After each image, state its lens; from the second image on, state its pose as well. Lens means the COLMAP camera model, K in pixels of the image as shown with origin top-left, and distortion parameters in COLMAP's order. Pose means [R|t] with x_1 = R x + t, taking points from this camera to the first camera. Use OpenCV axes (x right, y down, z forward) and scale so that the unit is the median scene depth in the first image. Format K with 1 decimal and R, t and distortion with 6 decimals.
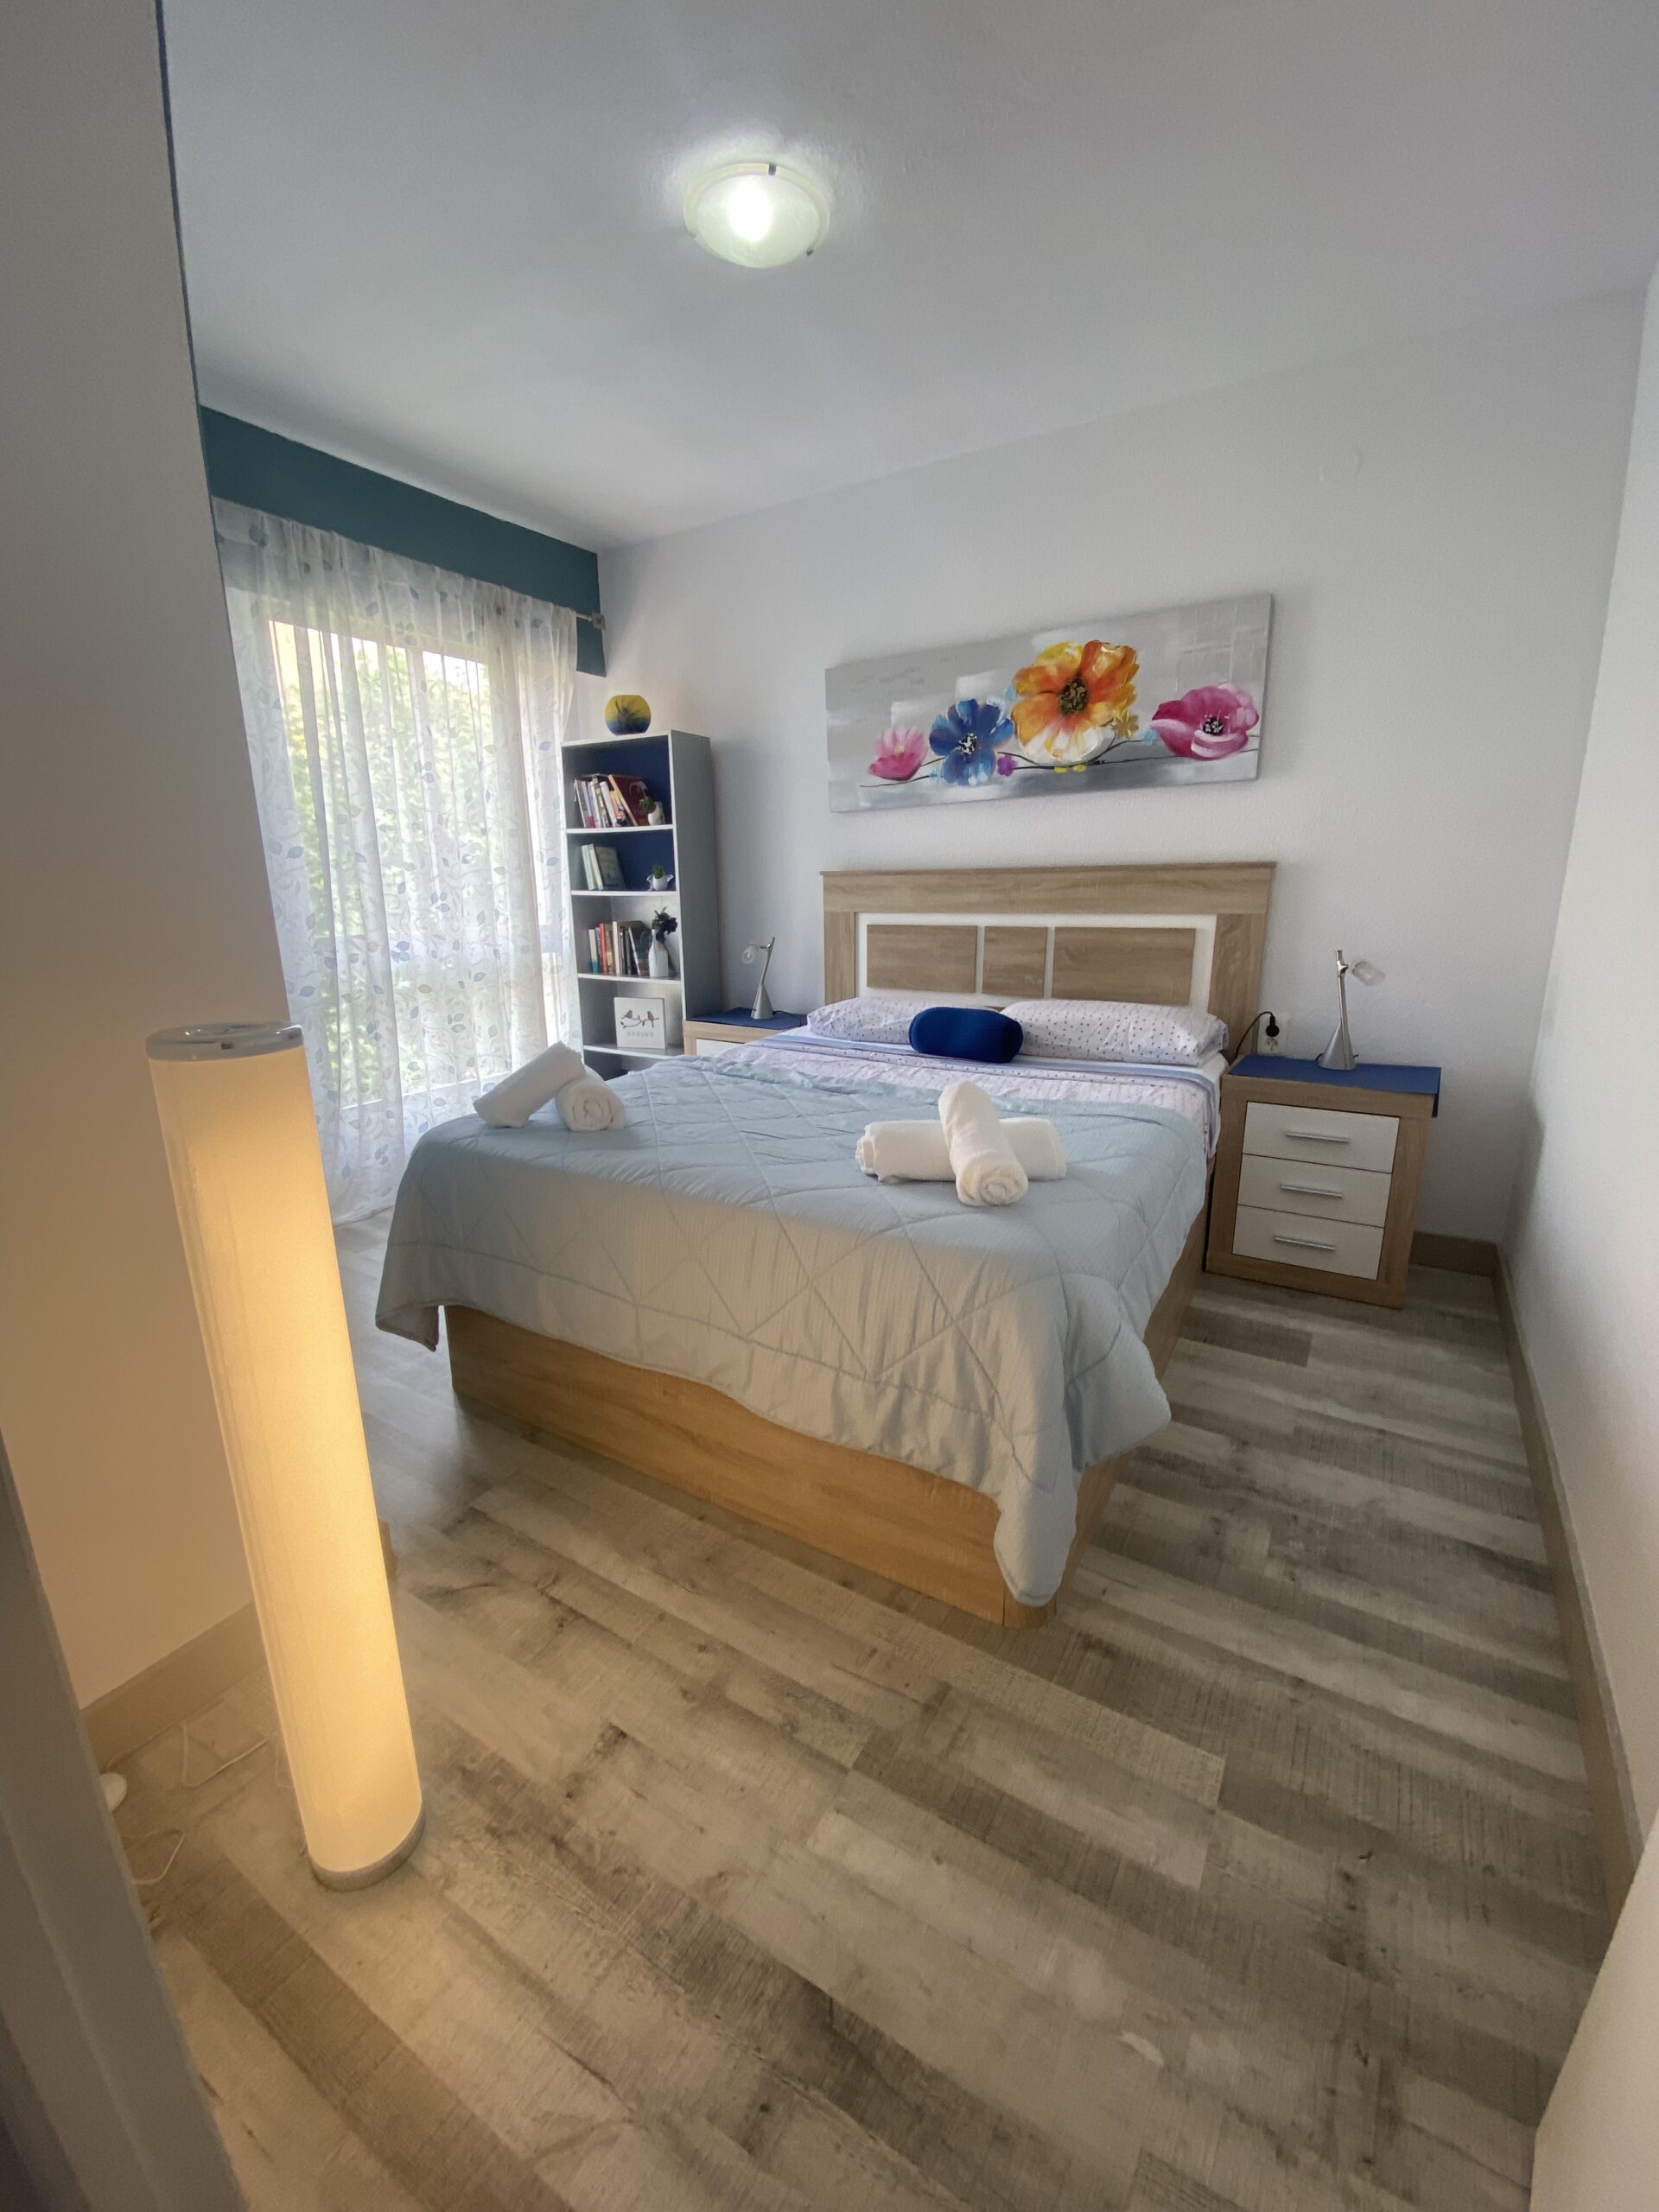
lens RADIAL K [[906.0, 0, 842.9], [0, 906.0, 1110.3], [0, 0, 1]] dist [0.013437, -0.014710]
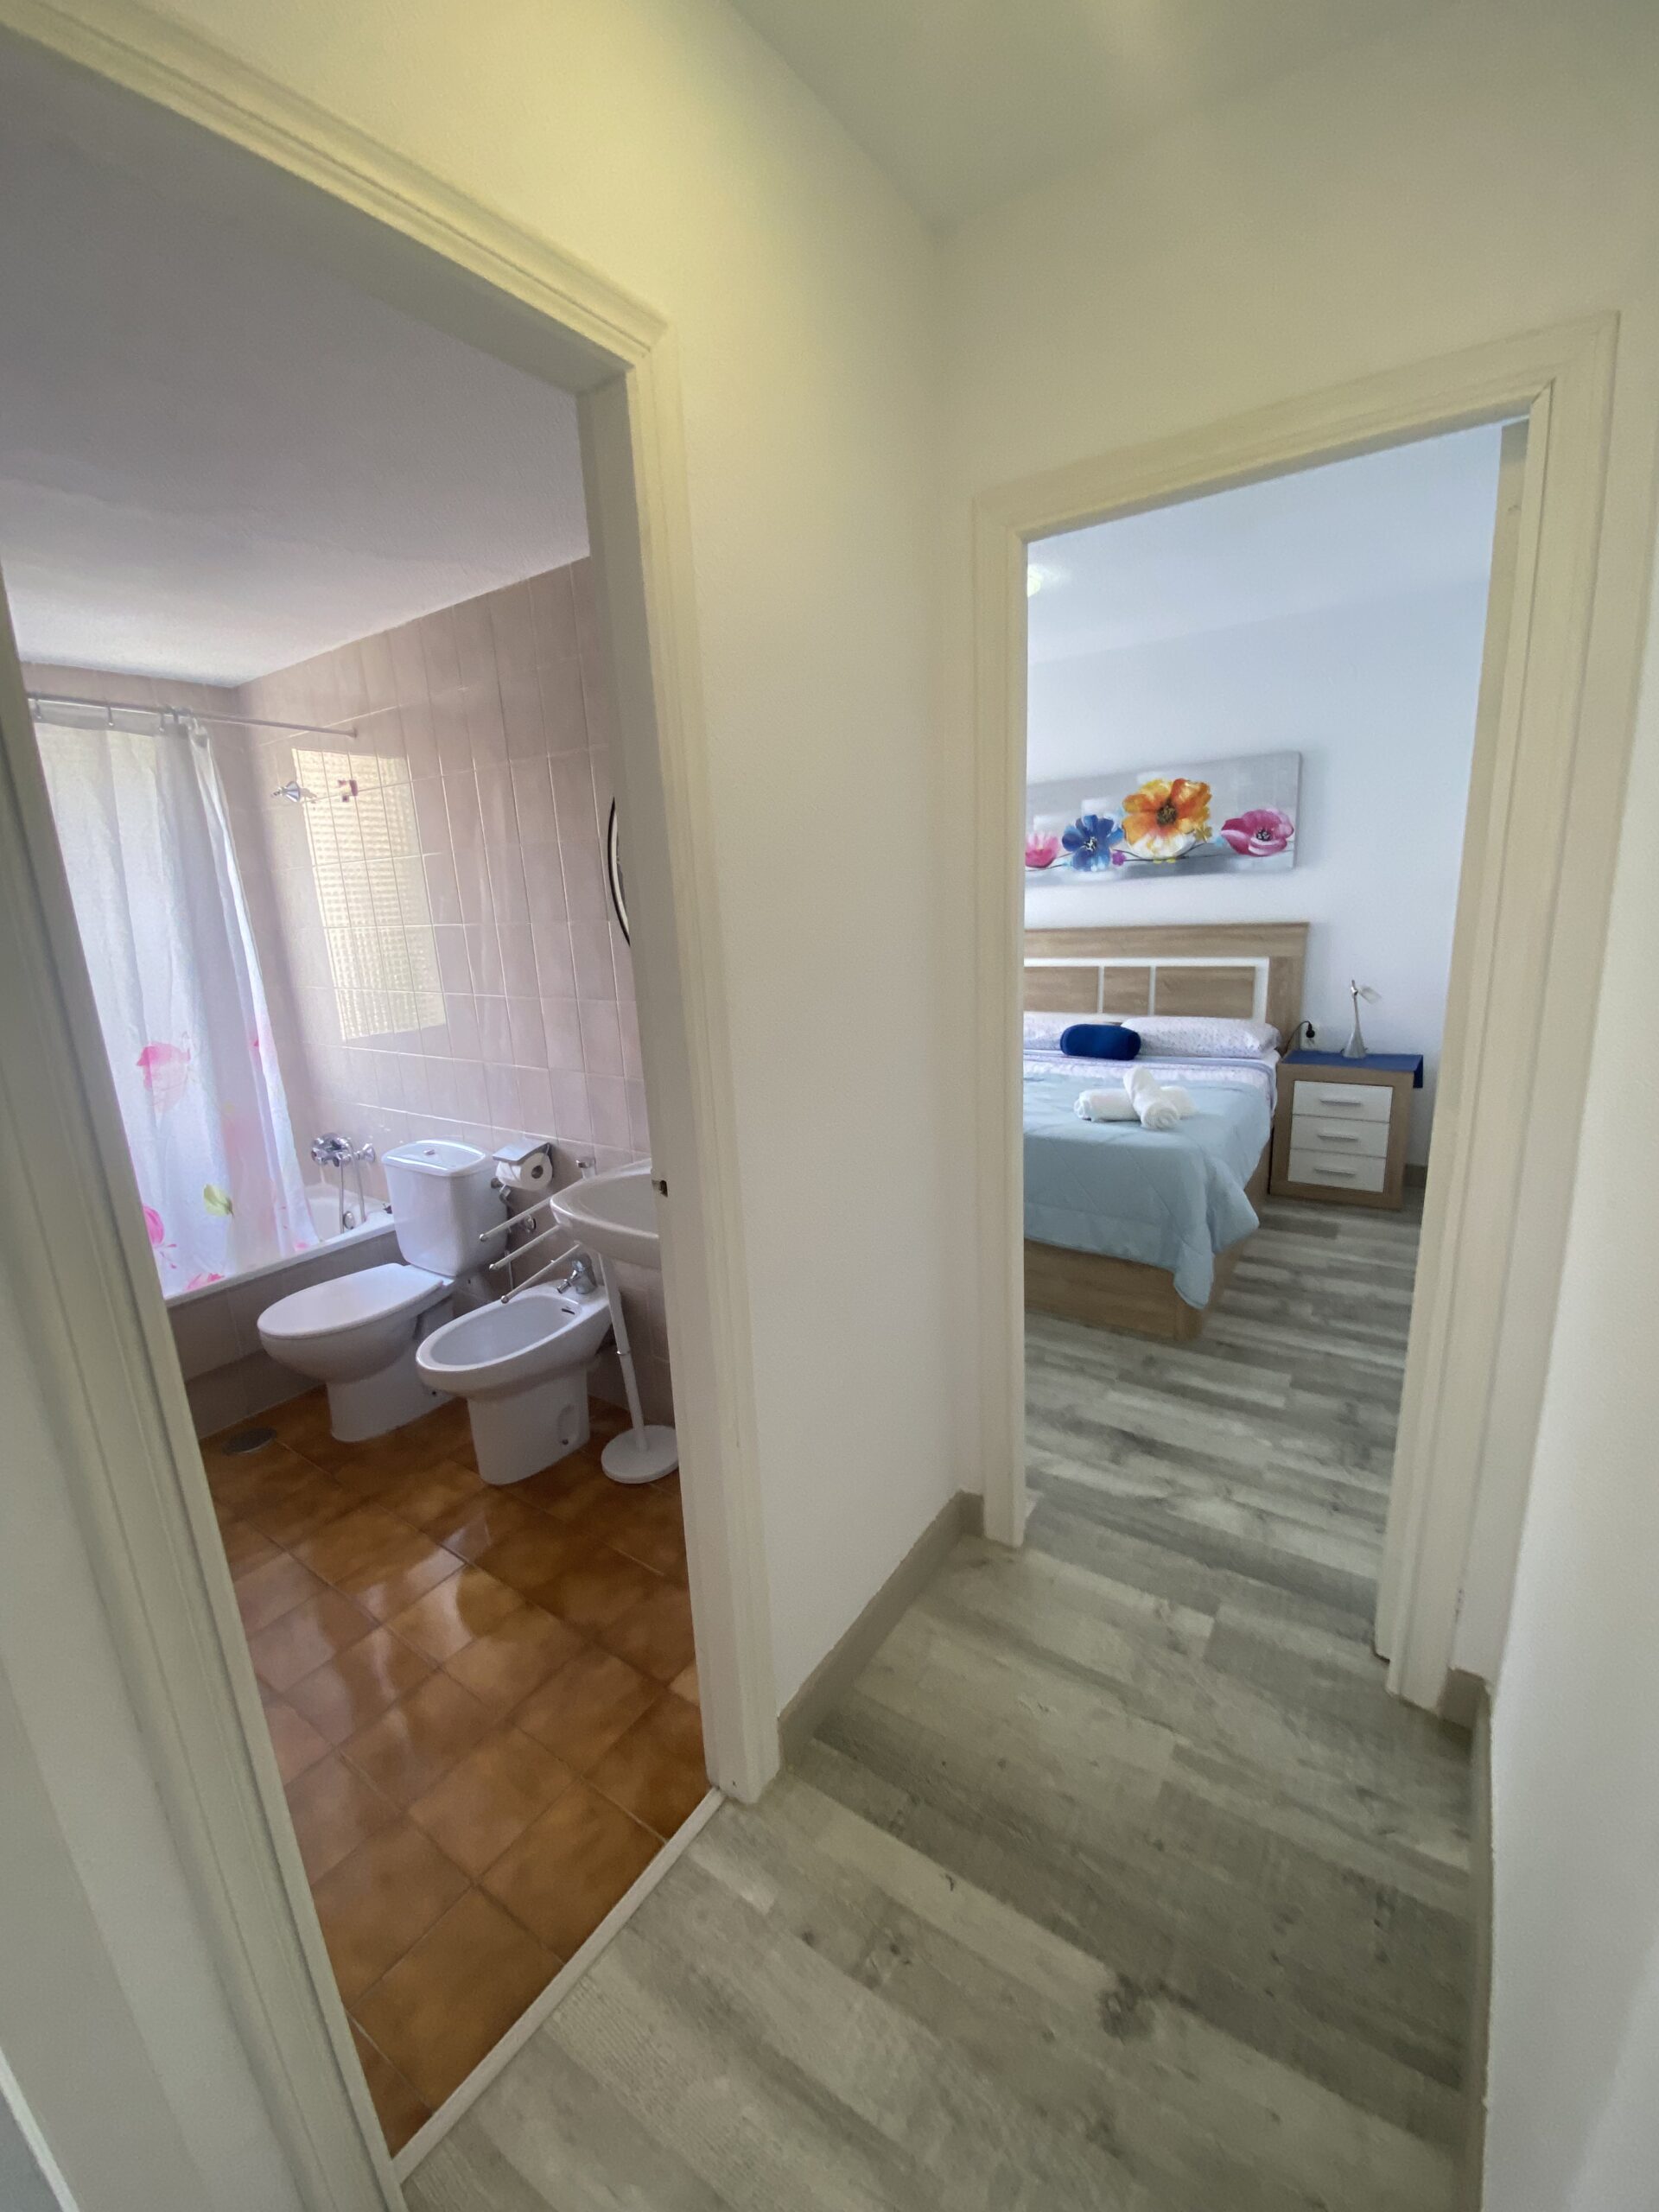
lens RADIAL K [[885.5, 0, 829.5], [0, 885.5, 1106.0], [0, 0, 1]] dist [0.001928, -0.013909]
pose [[0.997511, -0.023600, -0.066451, -0.228245], [0.022546, 0.999608, -0.016580, 0.038538], [0.066816, 0.015040, 0.997652, -0.516874]]
